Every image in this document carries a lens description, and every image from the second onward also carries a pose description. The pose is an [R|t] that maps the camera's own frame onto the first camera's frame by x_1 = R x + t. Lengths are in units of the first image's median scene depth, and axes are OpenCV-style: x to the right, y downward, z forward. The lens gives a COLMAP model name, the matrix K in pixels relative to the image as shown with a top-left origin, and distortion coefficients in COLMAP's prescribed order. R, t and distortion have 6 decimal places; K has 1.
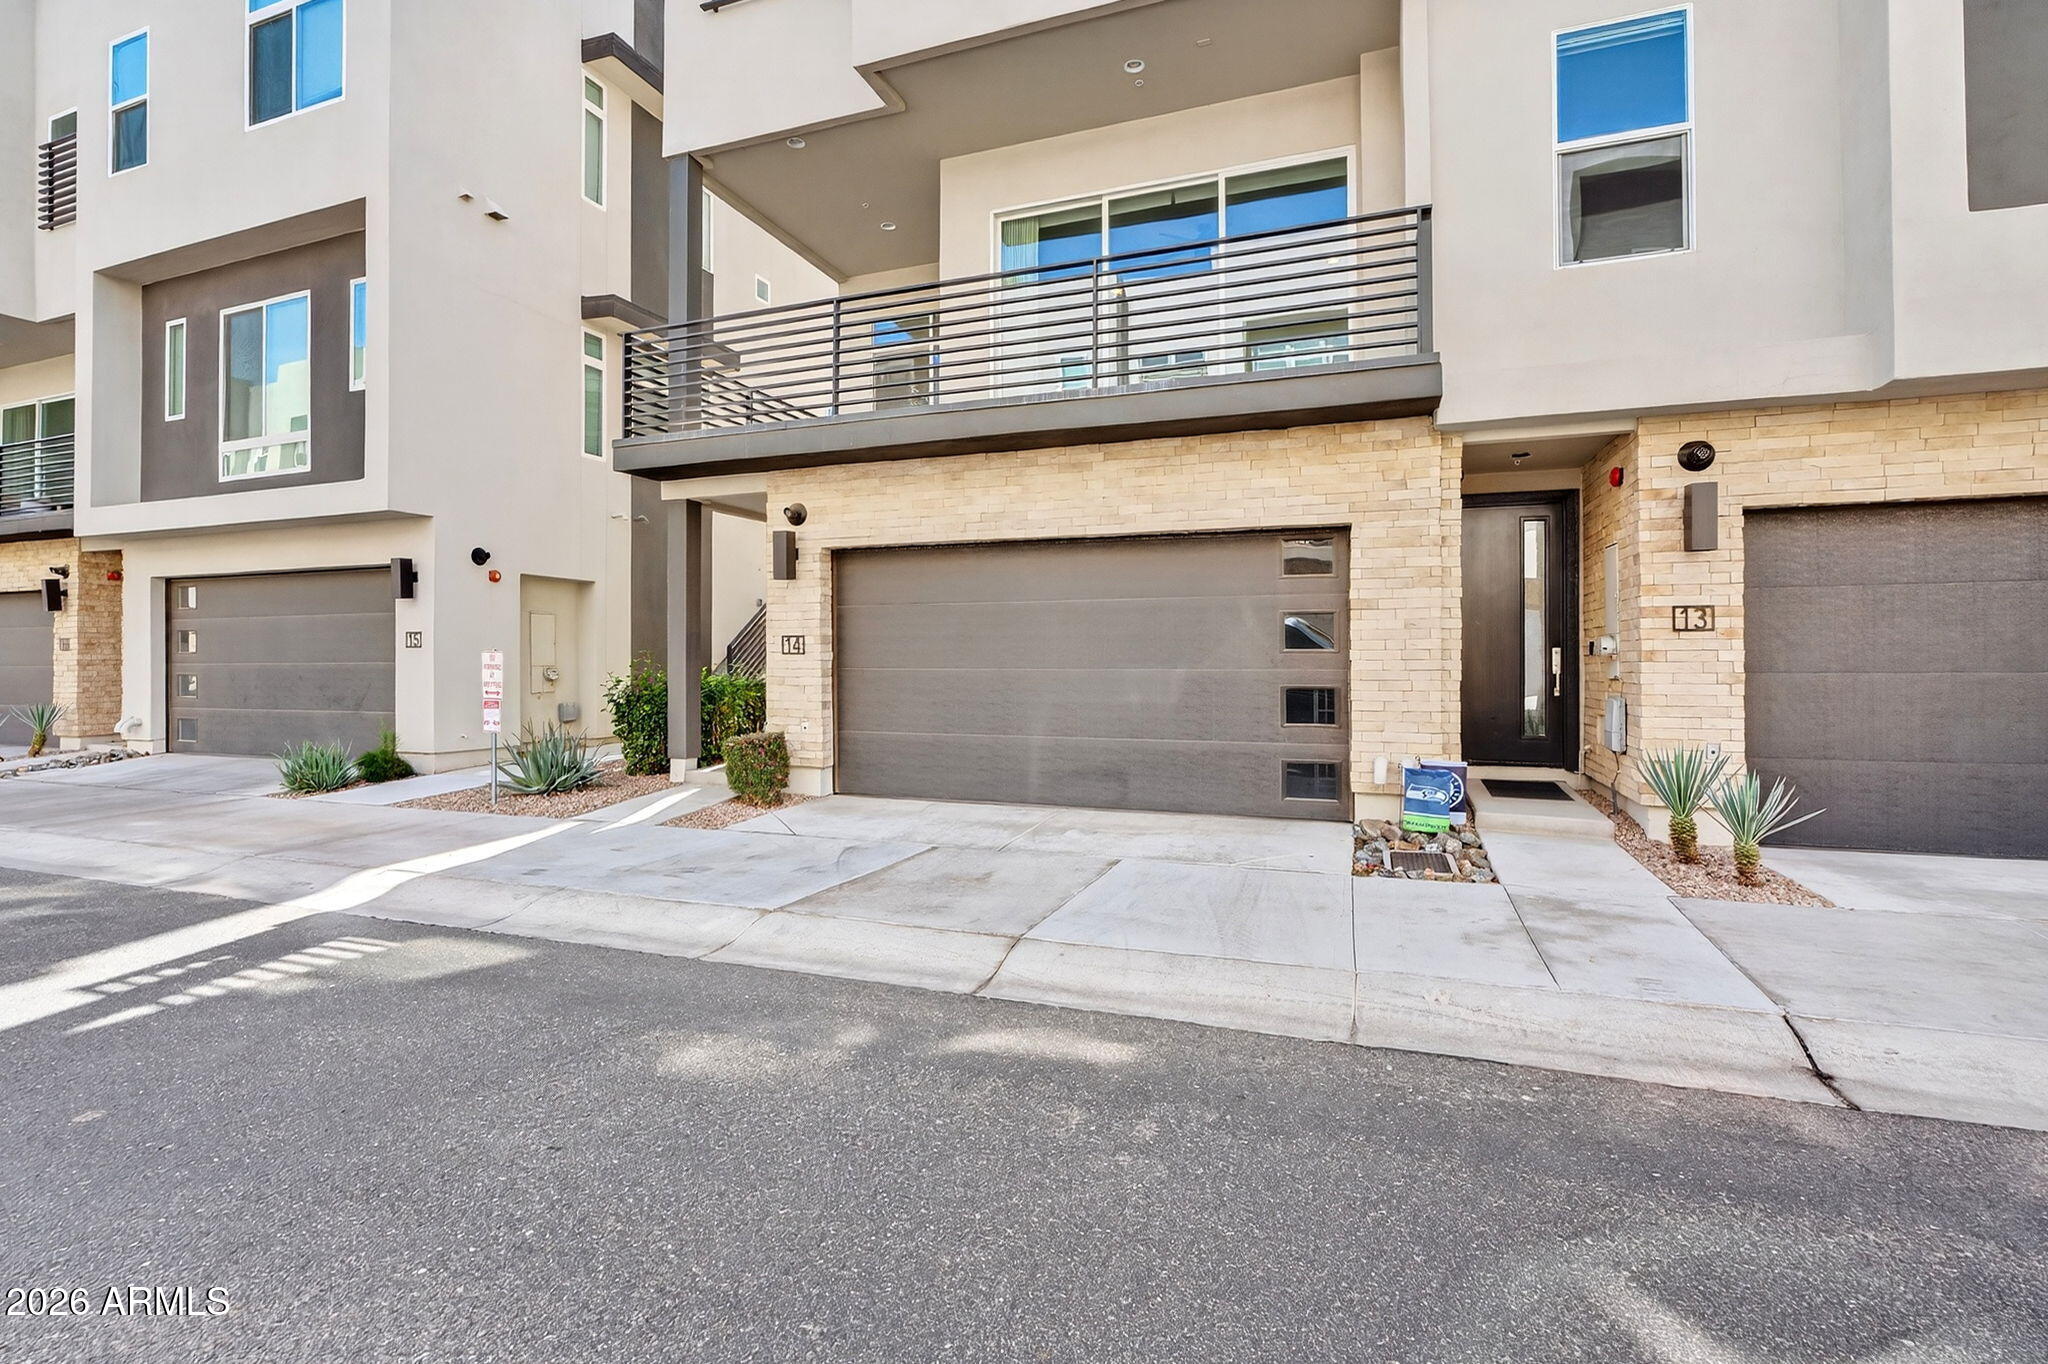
lens RADIAL K [[963.5, 0, 986.4], [0, 963.5, 647.6], [0, 0, 1]] dist [-0.007898, 0.001846]
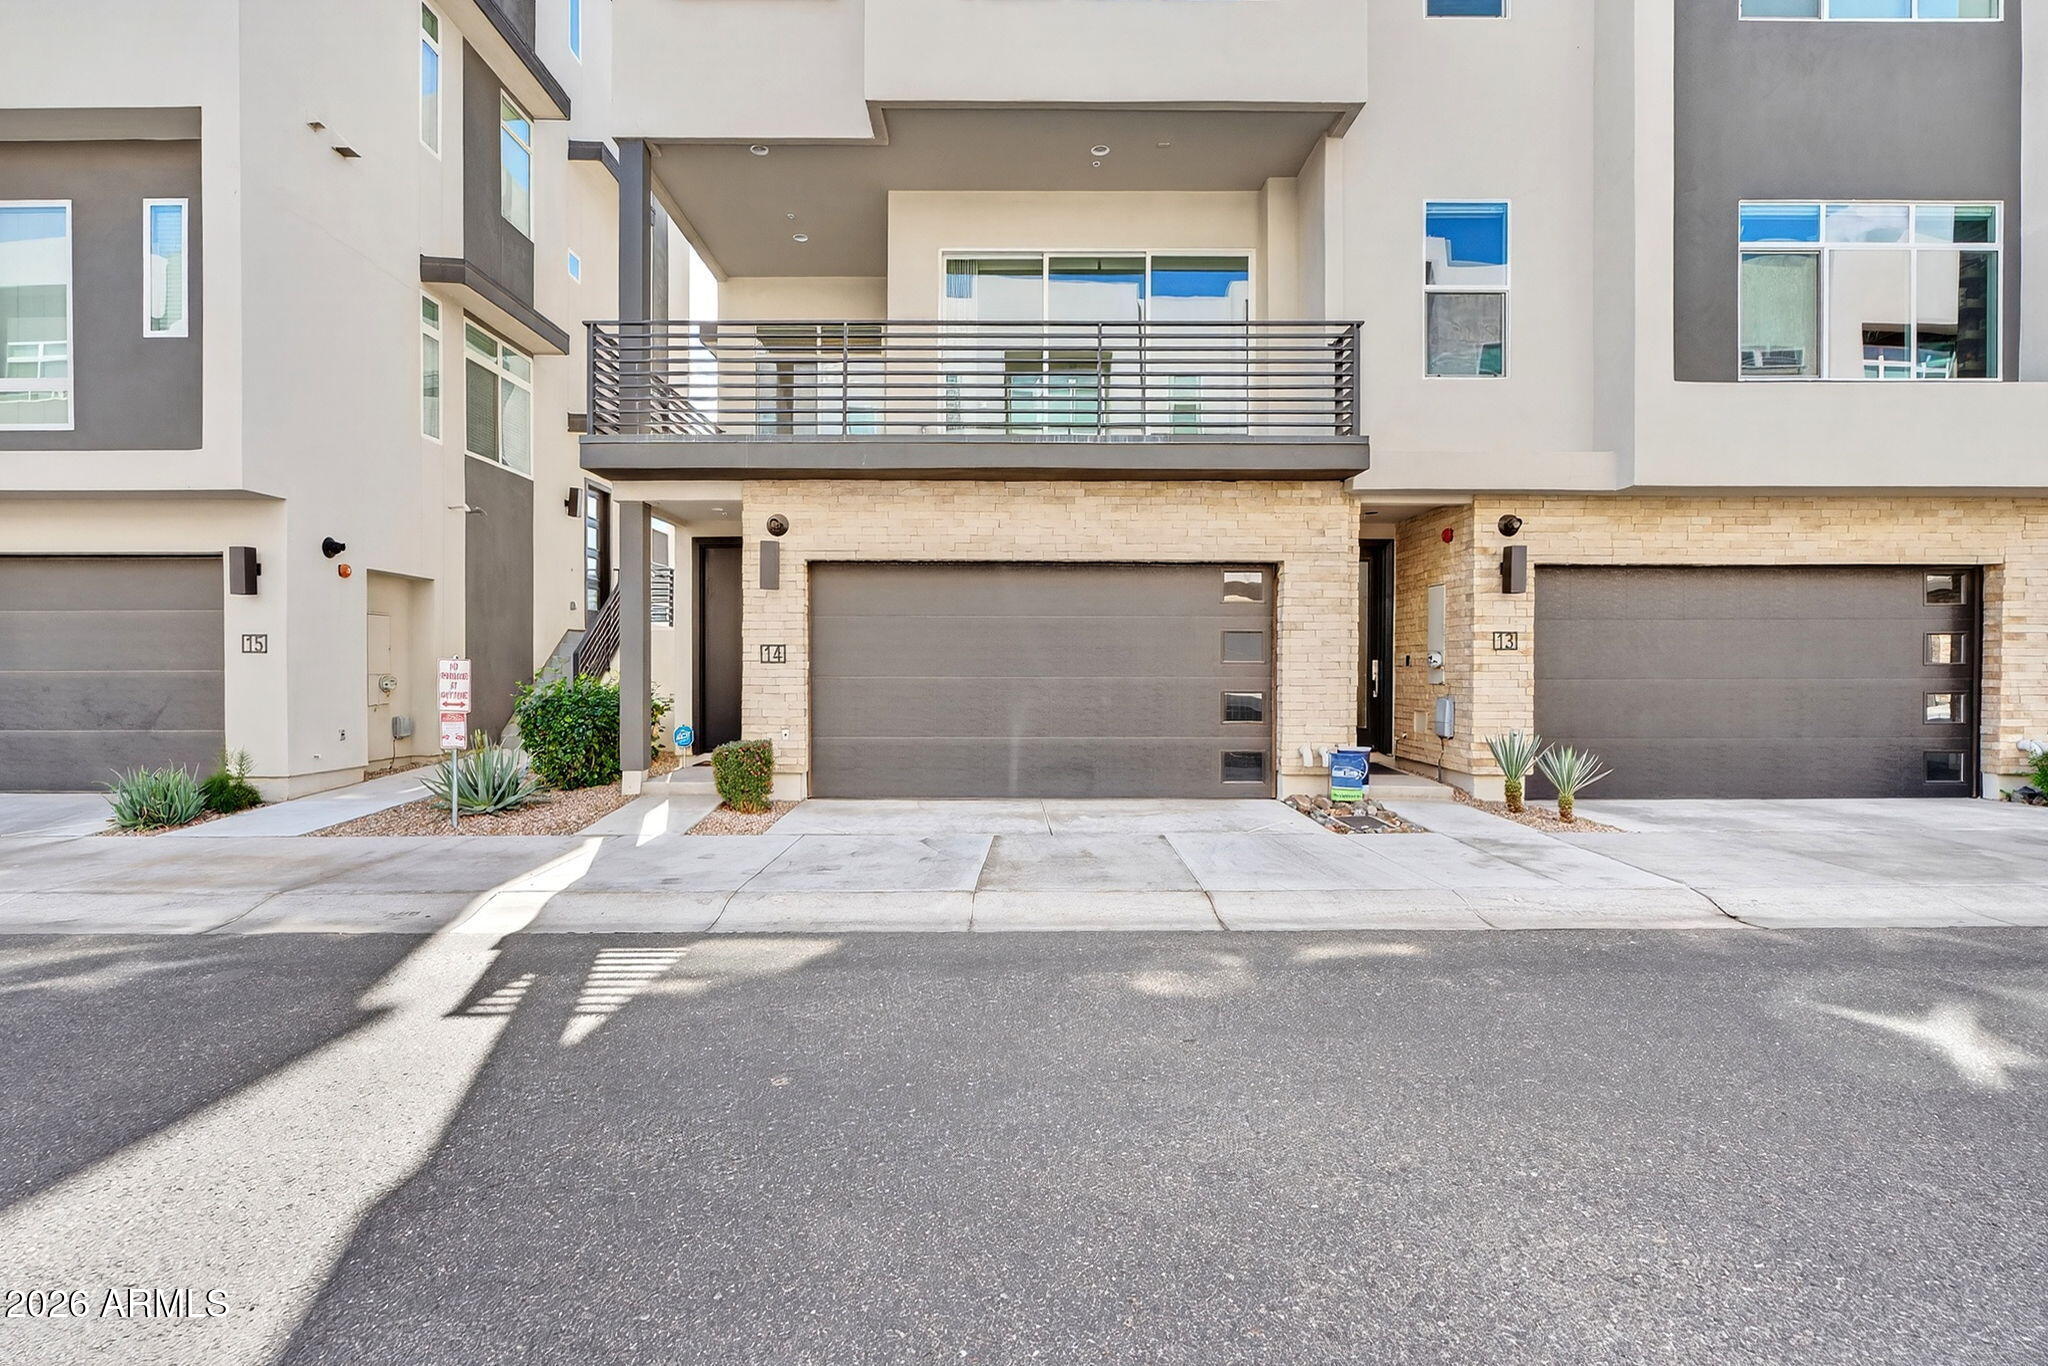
lens RADIAL K [[963.5, 0, 1024.6], [0, 963.5, 672.8], [0, 0, 1]] dist [-0.007898, 0.001846]
pose [[0.929542, -0.000080, 0.368716, -0.356843], [-0.006915, 0.999820, 0.017650, -0.002783], [-0.368651, -0.018956, 0.929374, -0.043519]]
